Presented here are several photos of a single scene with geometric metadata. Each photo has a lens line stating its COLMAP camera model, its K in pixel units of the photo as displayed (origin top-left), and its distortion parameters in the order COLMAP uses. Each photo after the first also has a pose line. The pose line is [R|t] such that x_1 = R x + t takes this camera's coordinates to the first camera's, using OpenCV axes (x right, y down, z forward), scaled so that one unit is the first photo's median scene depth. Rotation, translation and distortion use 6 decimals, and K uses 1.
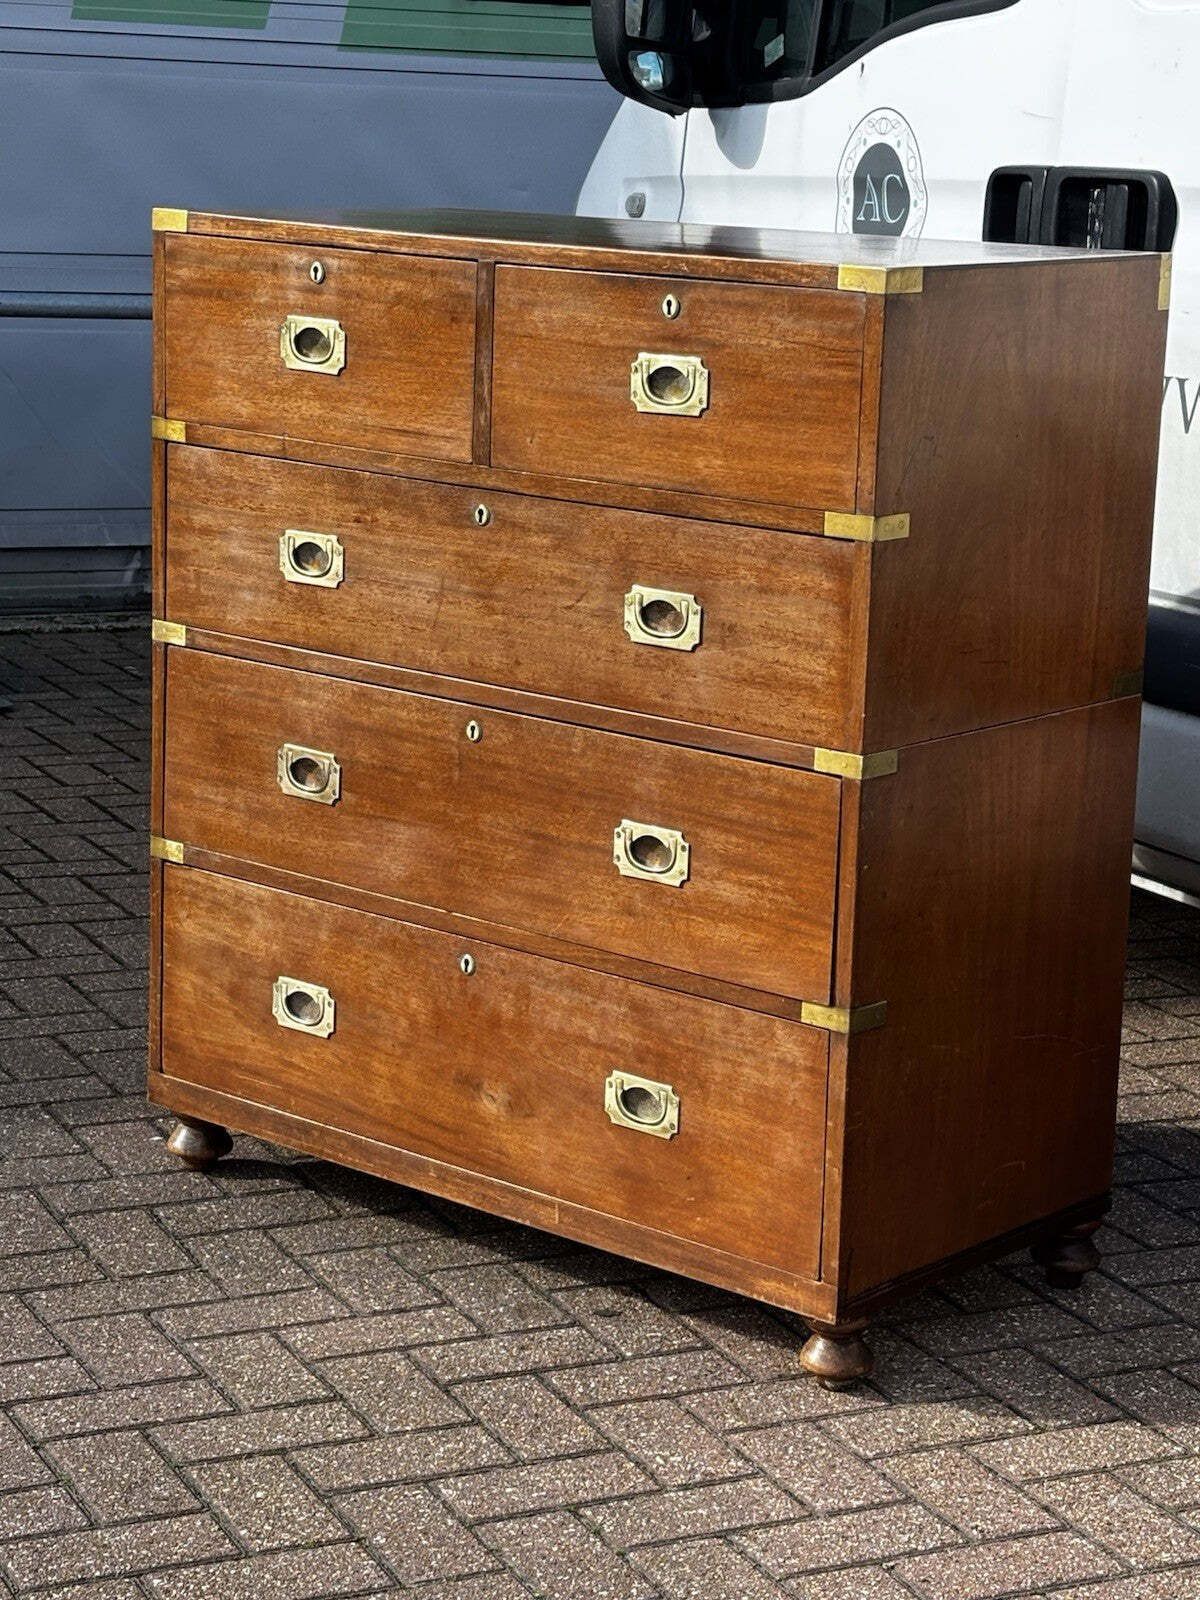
lens RADIAL K [[3353.8, 0, 606.5], [0, 3353.8, 778.7], [0, 0, 1]] dist [0.288026, -1.164385]
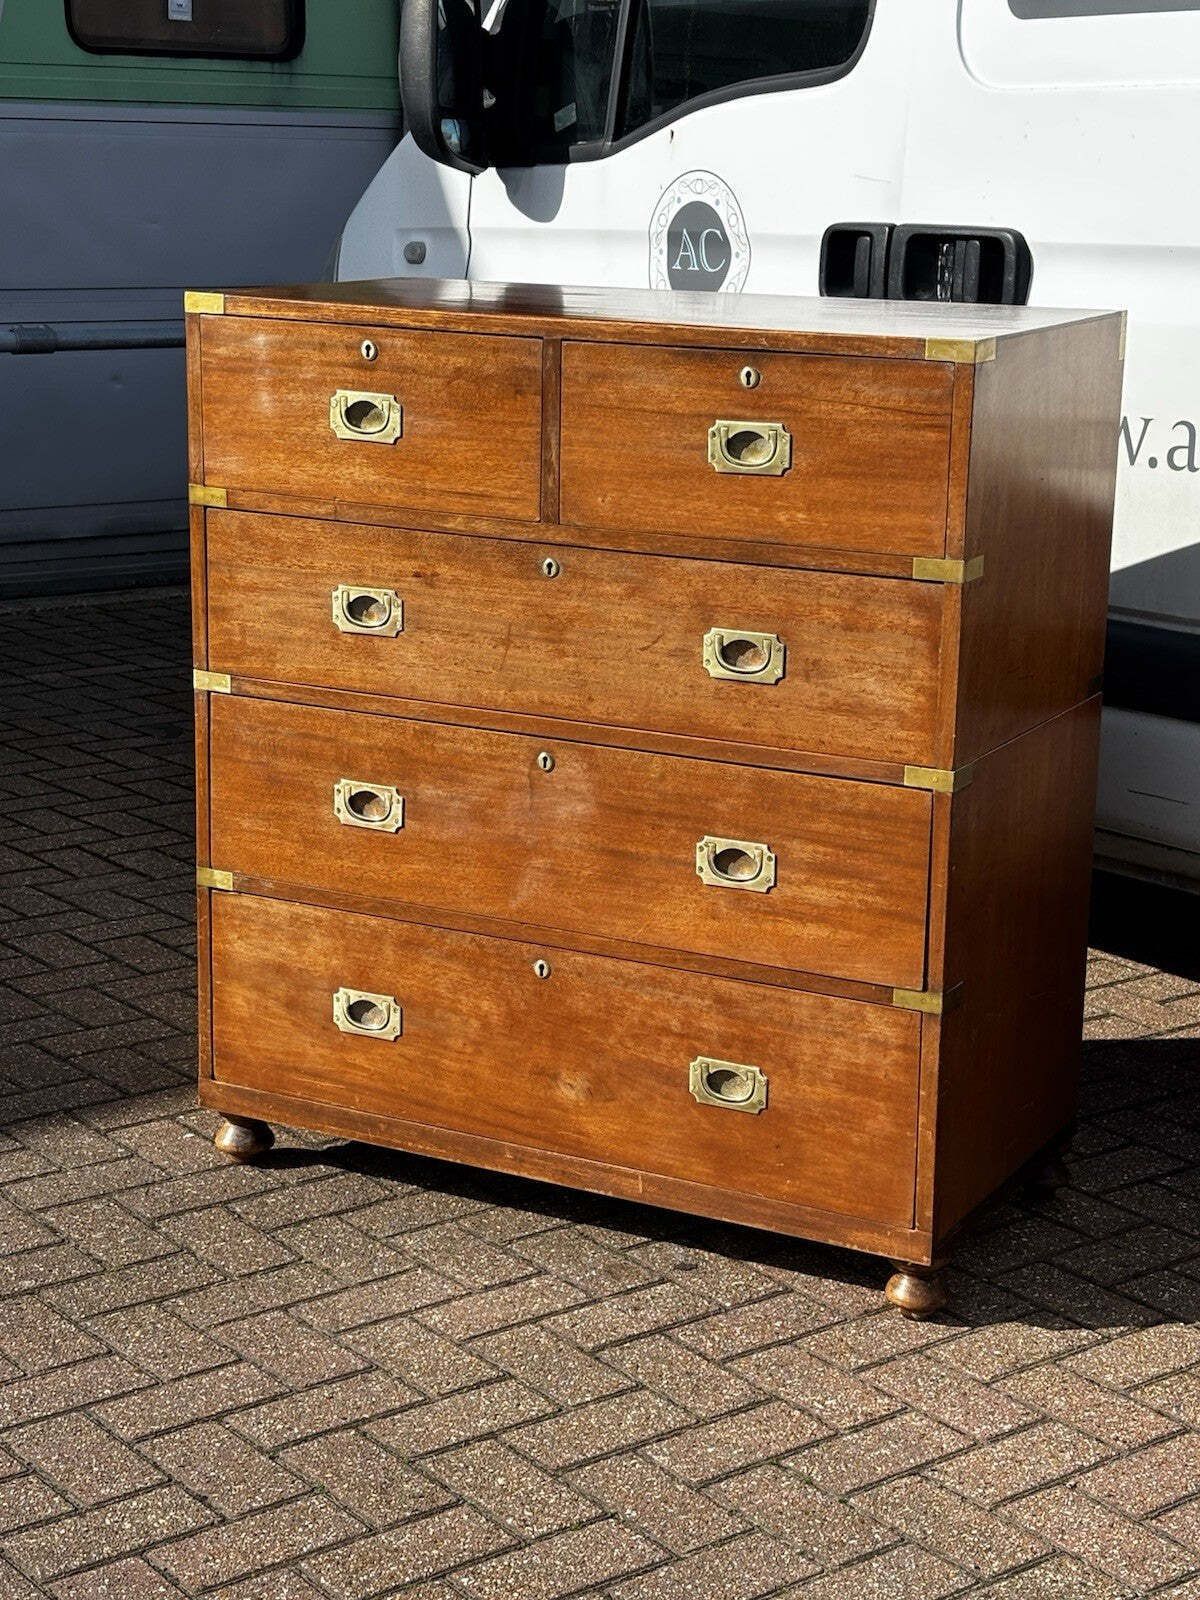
lens RADIAL K [[2793.4, 0, 600.0], [0, 2793.4, 800.0], [0, 0, 1]] dist [0.278050, -1.085562]
pose [[0.976107, -0.067105, 0.206668, -0.219099], [0.058381, 0.997138, 0.048035, -0.045985], [-0.209300, -0.034822, 0.977231, 0.093341]]
